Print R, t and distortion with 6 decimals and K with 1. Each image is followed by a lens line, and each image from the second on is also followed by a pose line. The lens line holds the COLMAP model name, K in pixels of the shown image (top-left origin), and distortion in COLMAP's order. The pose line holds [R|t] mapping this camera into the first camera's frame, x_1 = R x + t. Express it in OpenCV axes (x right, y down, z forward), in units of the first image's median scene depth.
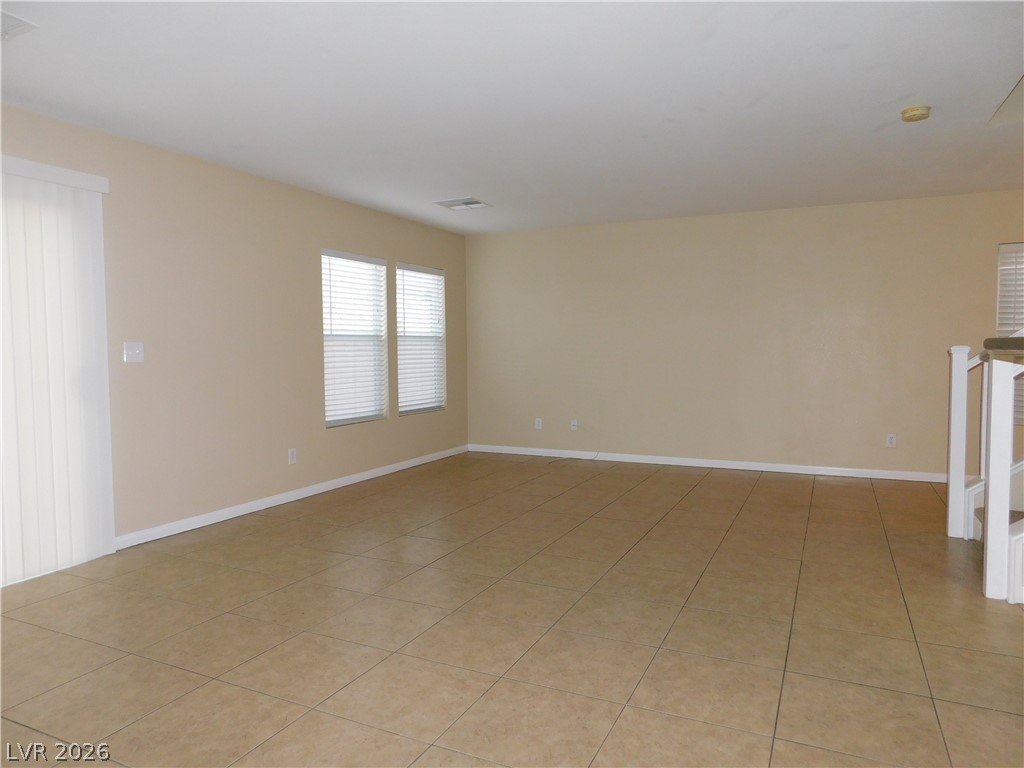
lens RADIAL K [[678.1, 0, 512.0], [0, 678.1, 384.0], [0, 0, 1]] dist [-0.066169, 0.056672]
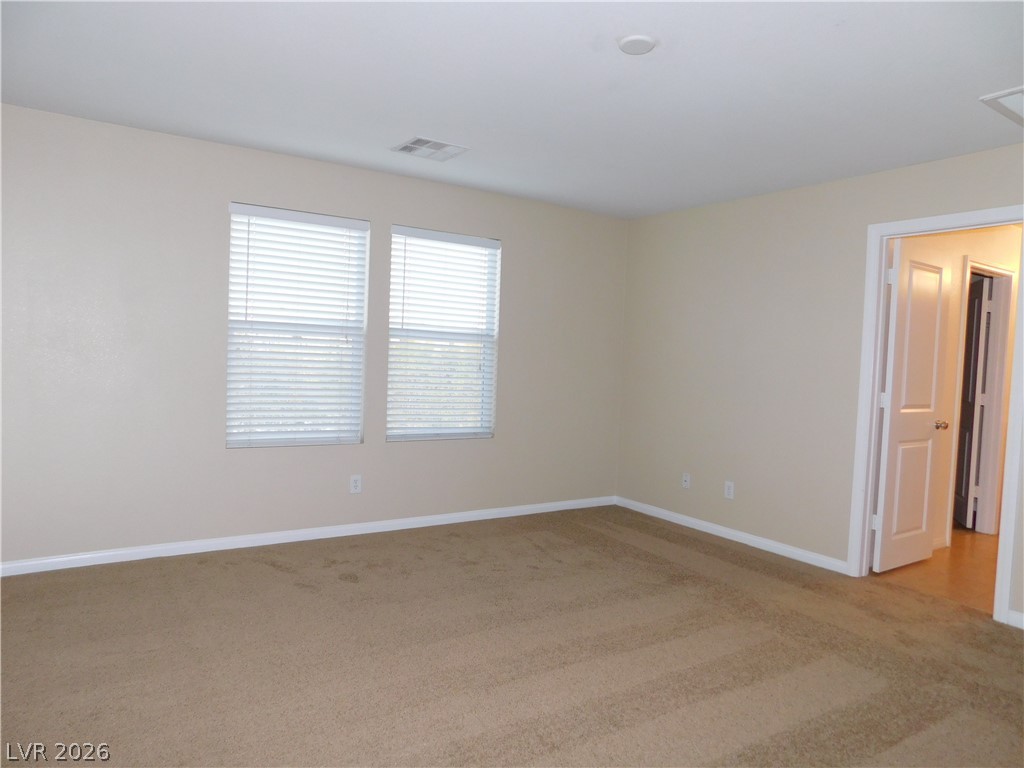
lens RADIAL K [[678.1, 0, 512.0], [0, 678.1, 384.0], [0, 0, 1]] dist [-0.066169, 0.056672]
pose [[0.857849, 0.059539, -0.510441, 0.348236], [-0.070164, 0.997534, -0.001563, -0.023529], [0.509089, 0.037155, 0.859911, 0.511156]]
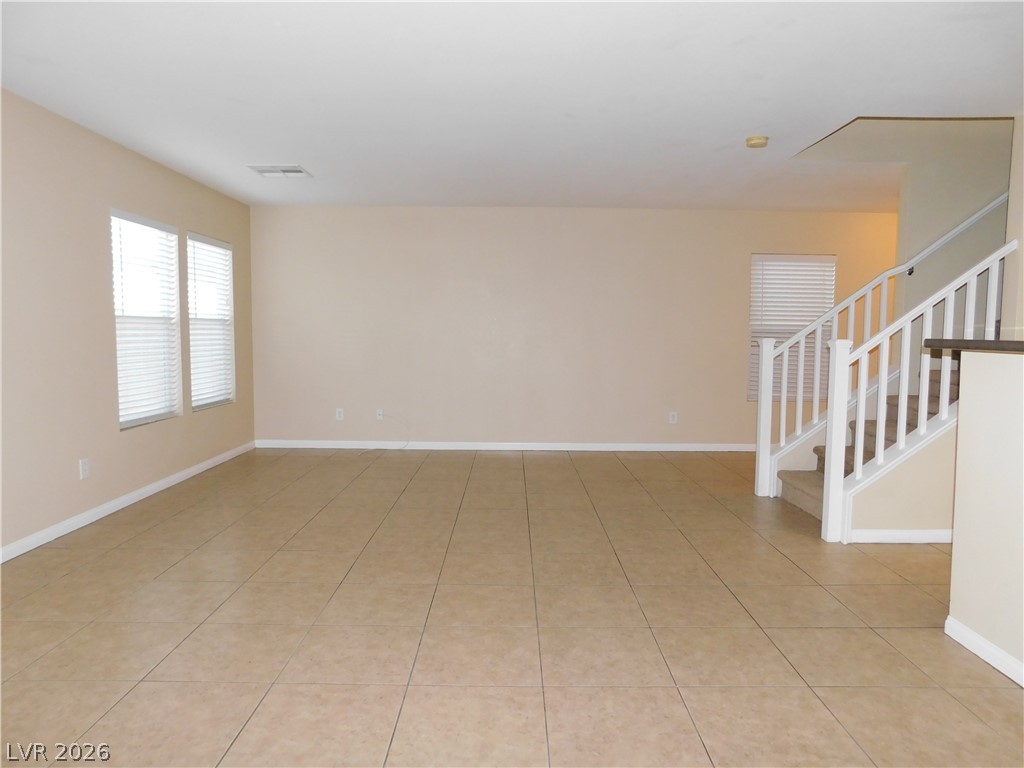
lens RADIAL K [[678.1, 0, 512.0], [0, 678.1, 384.0], [0, 0, 1]] dist [-0.066169, 0.056672]
pose [[0.901032, -0.020131, 0.433284, -0.192072], [0.009572, 0.999602, 0.026538, -0.007760], [-0.433646, -0.019764, 0.900866, 0.070948]]
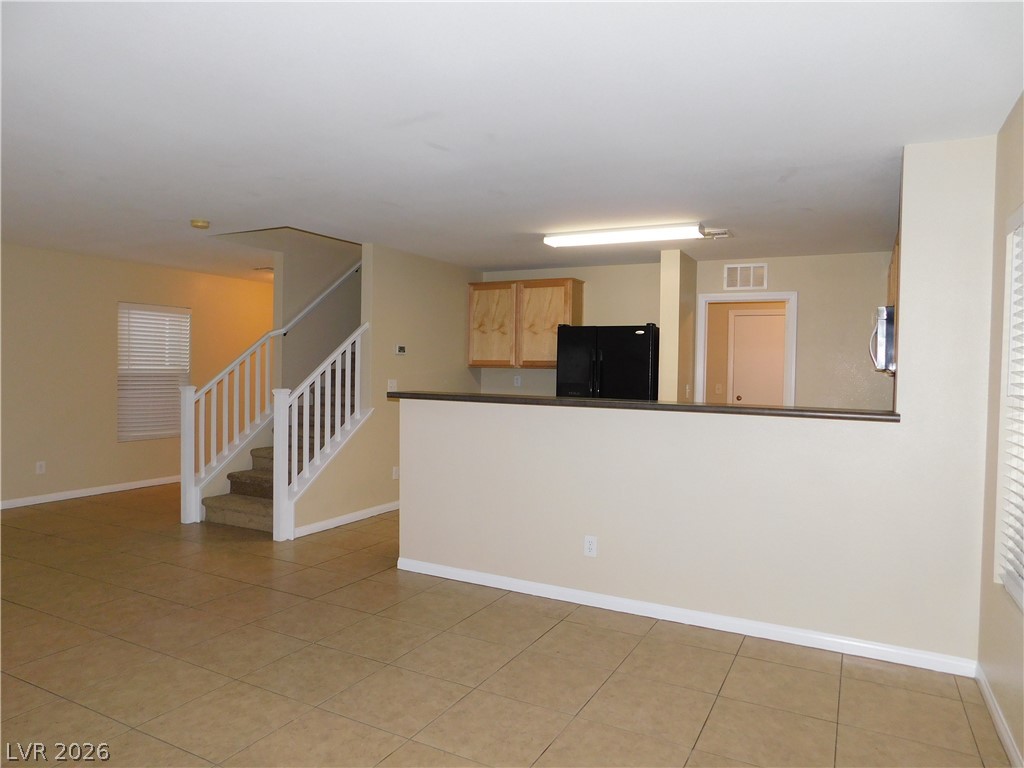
lens RADIAL K [[678.1, 0, 512.0], [0, 678.1, 384.0], [0, 0, 1]] dist [-0.066169, 0.056672]
pose [[0.043475, -0.015115, 0.998940, -0.493600], [0.038948, 0.999151, 0.013423, -0.037402], [-0.998295, 0.038323, 0.044027, 0.181145]]
